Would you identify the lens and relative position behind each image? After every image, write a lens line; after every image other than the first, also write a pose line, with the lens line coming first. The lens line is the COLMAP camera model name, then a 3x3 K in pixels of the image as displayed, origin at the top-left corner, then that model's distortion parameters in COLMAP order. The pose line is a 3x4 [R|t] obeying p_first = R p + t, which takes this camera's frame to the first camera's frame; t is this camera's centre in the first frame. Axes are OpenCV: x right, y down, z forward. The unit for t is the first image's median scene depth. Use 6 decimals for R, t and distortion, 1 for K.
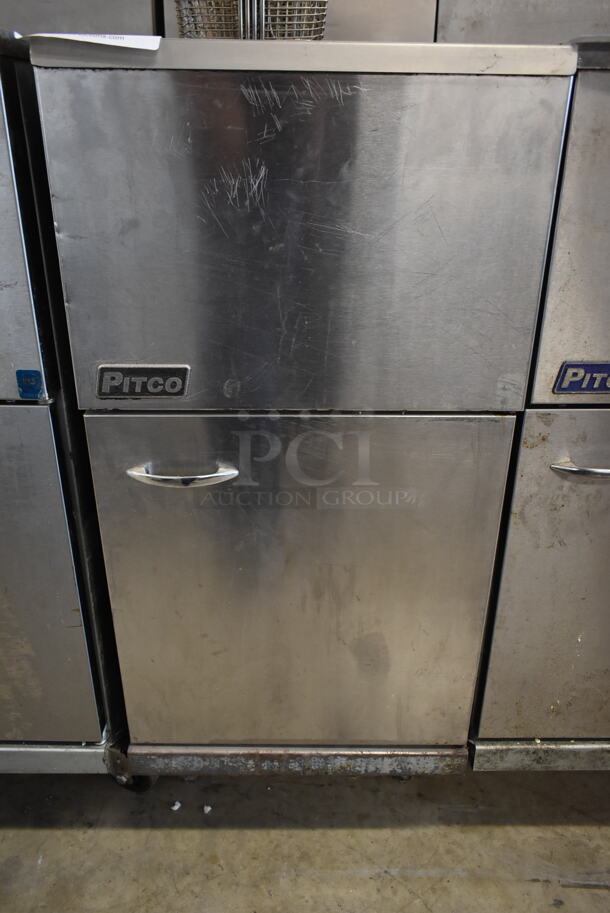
lens RADIAL K [[733.4, 0, 306.9], [0, 733.4, 464.2], [0, 0, 1]] dist [-0.029789, 0.029763]
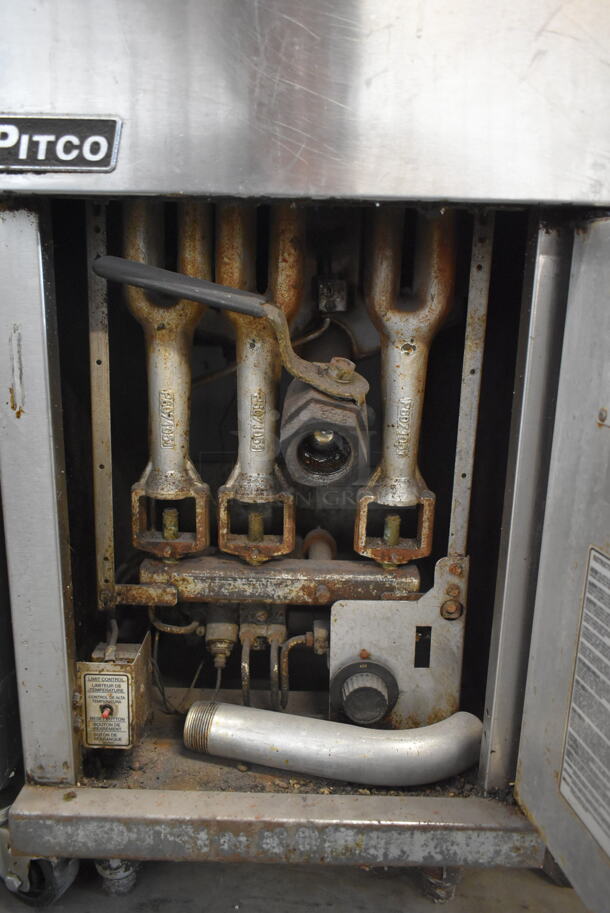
lens RADIAL K [[733.4, 0, 300.6], [0, 733.4, 458.6], [0, 0, 1]] dist [-0.029789, 0.029763]
pose [[0.999846, 0.012912, -0.011895, 0.010898], [-0.015236, 0.974794, -0.222586, 0.229960], [0.008721, 0.222733, 0.974841, 0.314658]]
